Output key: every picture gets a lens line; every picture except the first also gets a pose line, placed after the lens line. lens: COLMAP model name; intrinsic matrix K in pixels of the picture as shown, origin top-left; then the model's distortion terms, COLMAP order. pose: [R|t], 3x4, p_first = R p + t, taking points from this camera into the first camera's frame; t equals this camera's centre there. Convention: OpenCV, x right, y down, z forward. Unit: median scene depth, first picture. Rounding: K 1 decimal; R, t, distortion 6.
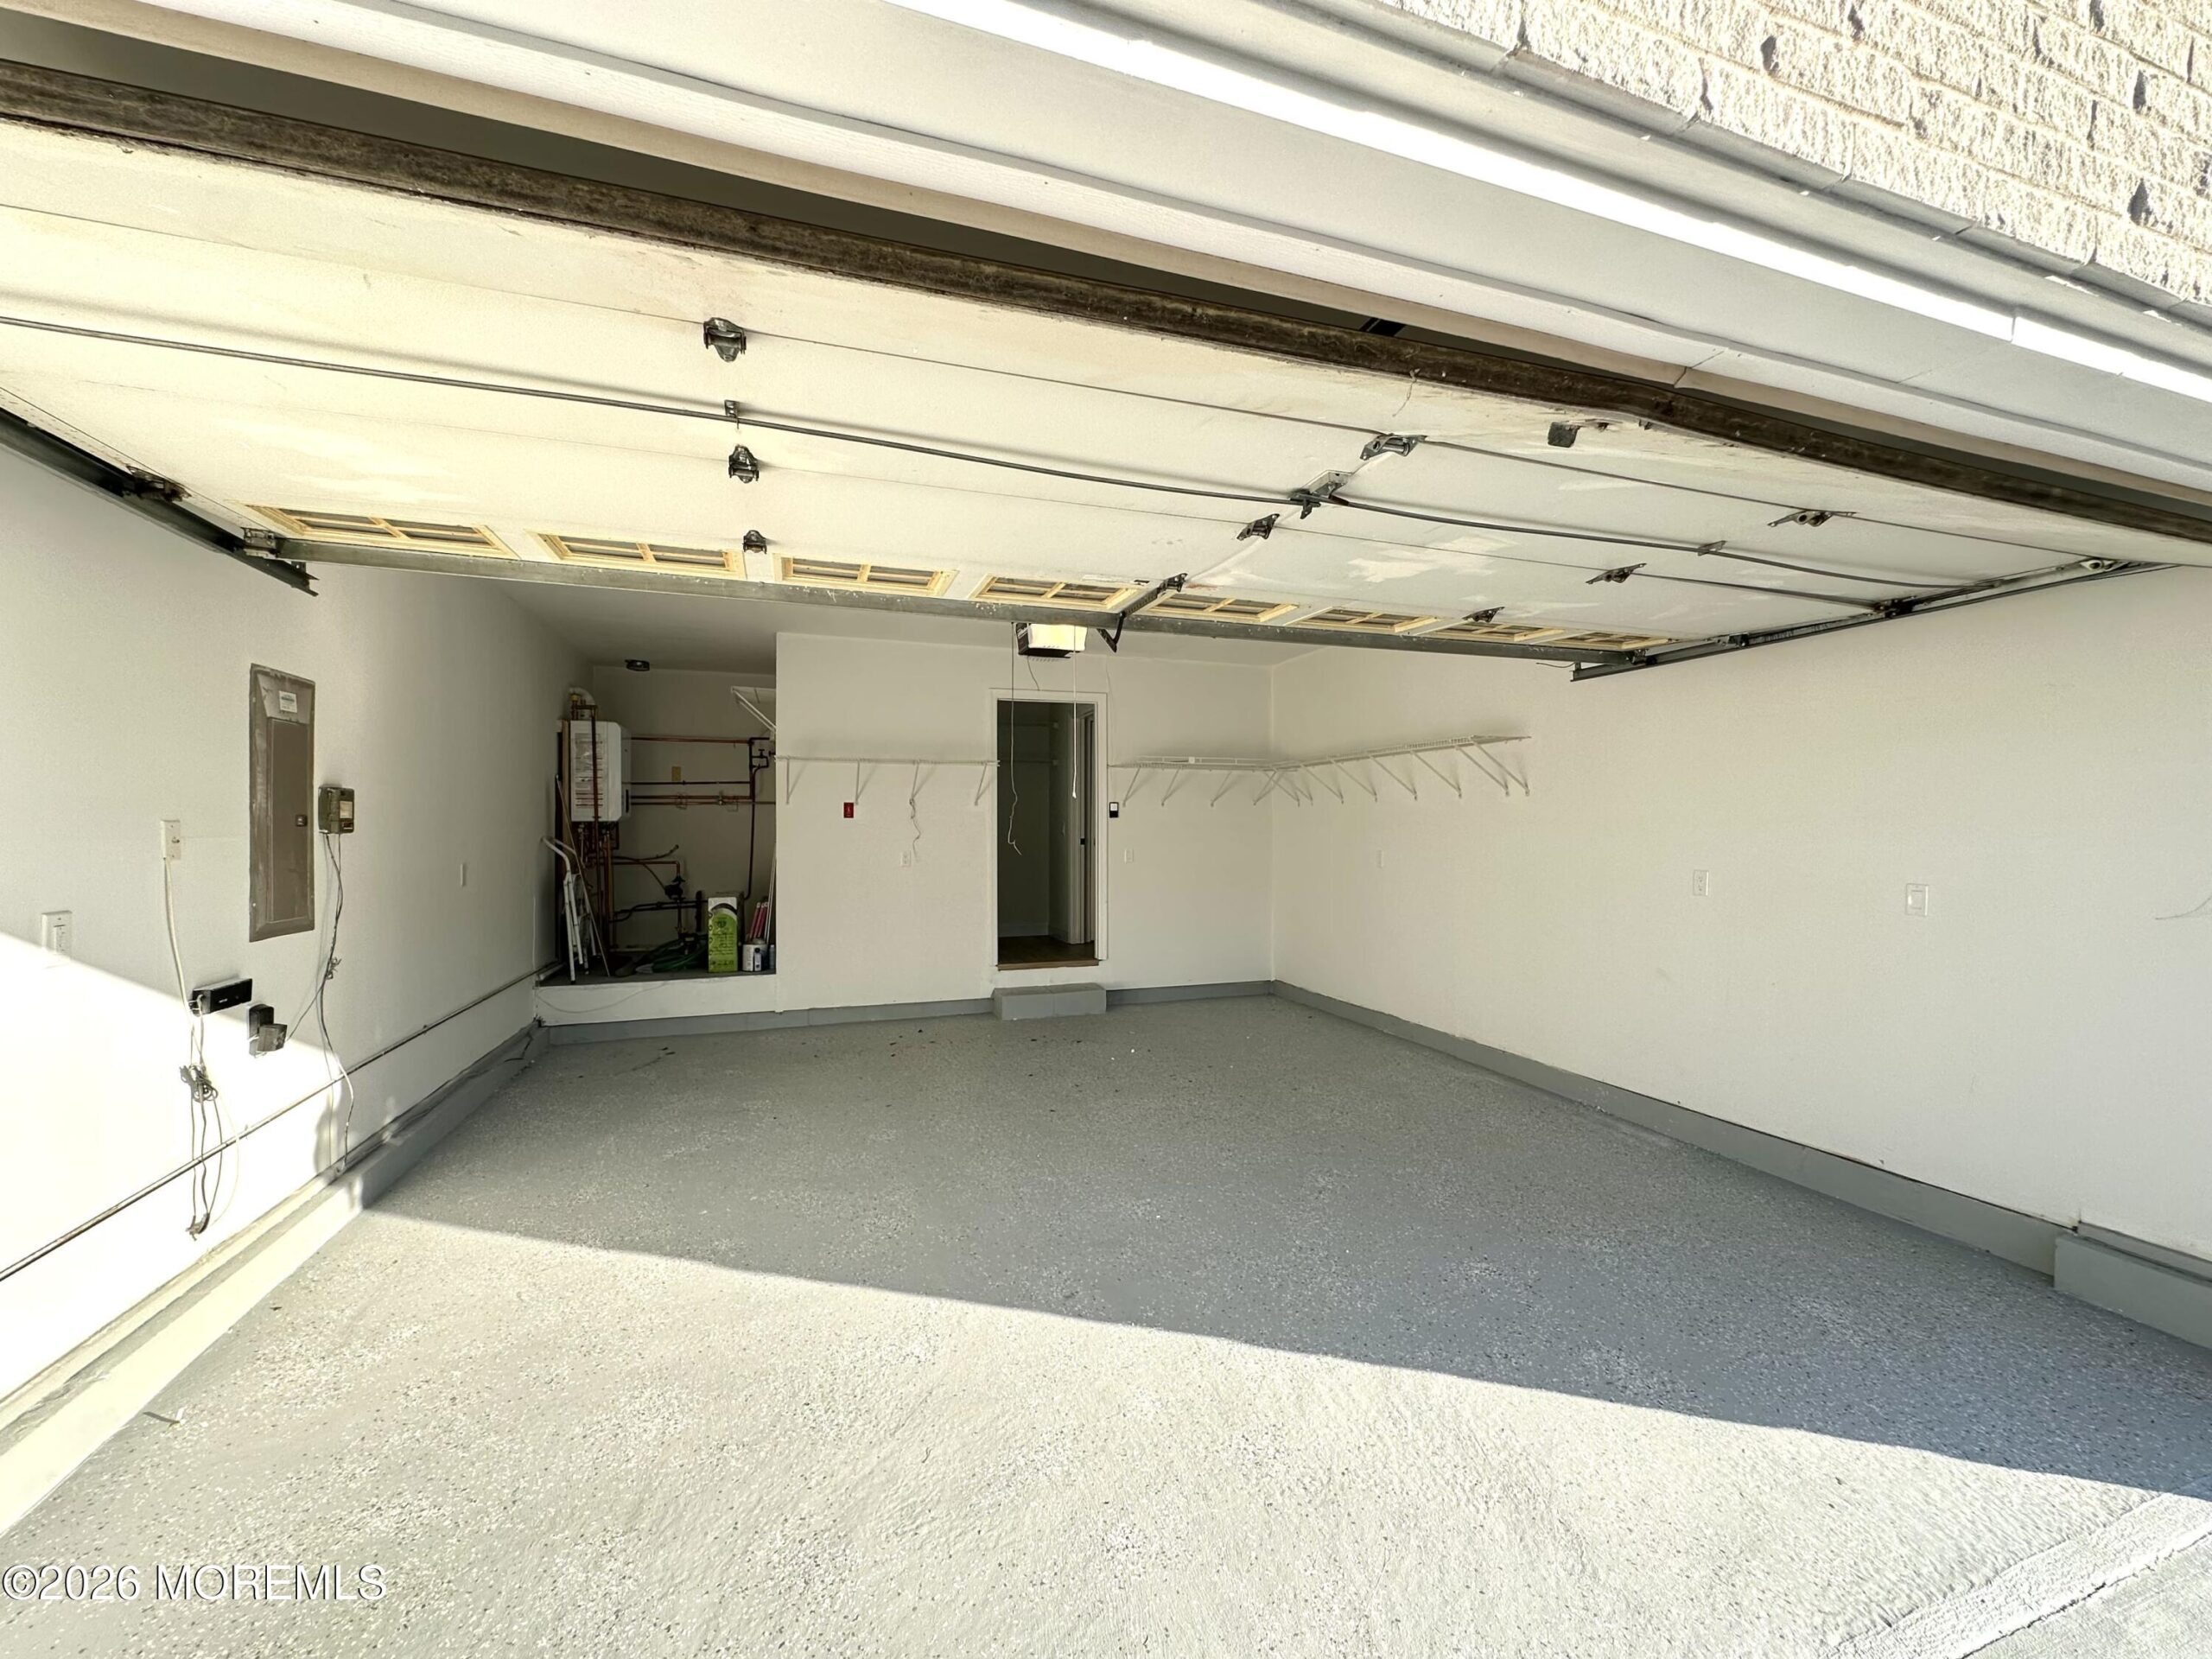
lens RADIAL K [[884.9, 0, 1106.0], [0, 884.9, 829.5], [0, 0, 1]] dist [-0.001353, -0.000010]
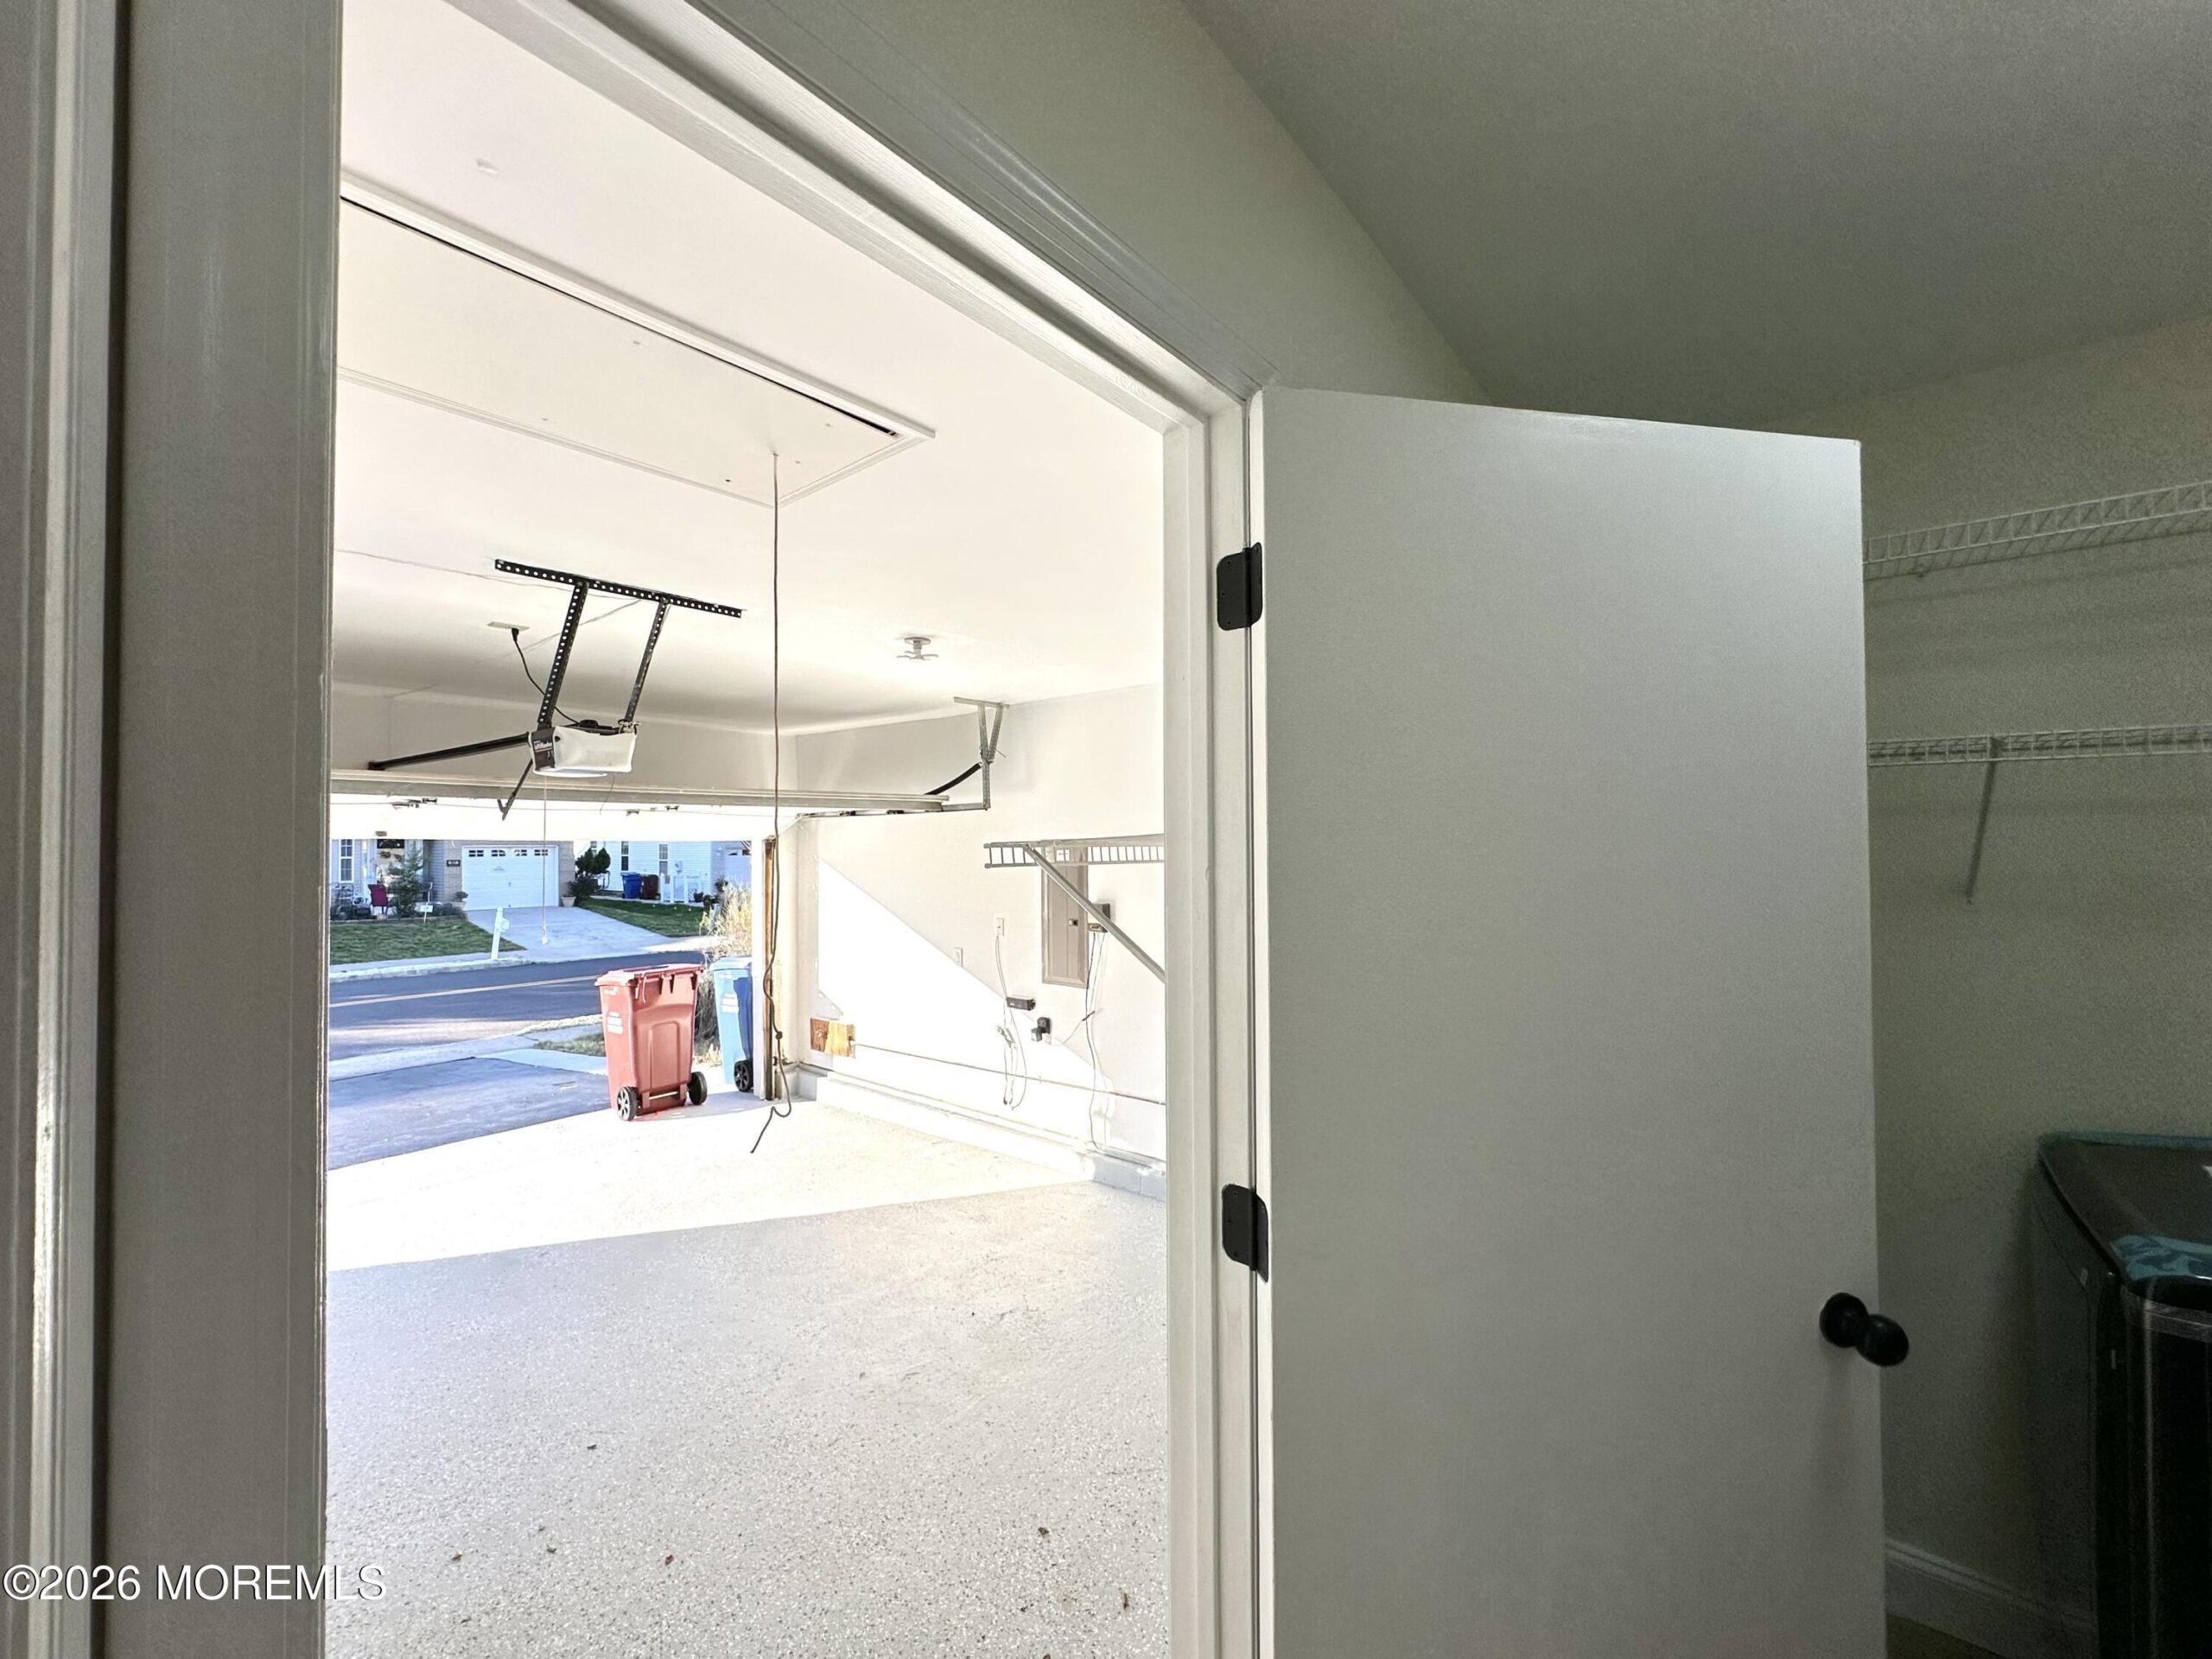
lens RADIAL K [[884.9, 0, 1106.0], [0, 884.9, 829.5], [0, 0, 1]] dist [-0.001353, -0.000010]
pose [[-0.842177, -0.016981, -0.538933, -0.018731], [-0.011733, 0.999844, -0.013168, -0.130158], [0.539073, -0.004766, -0.842246, 1.870466]]
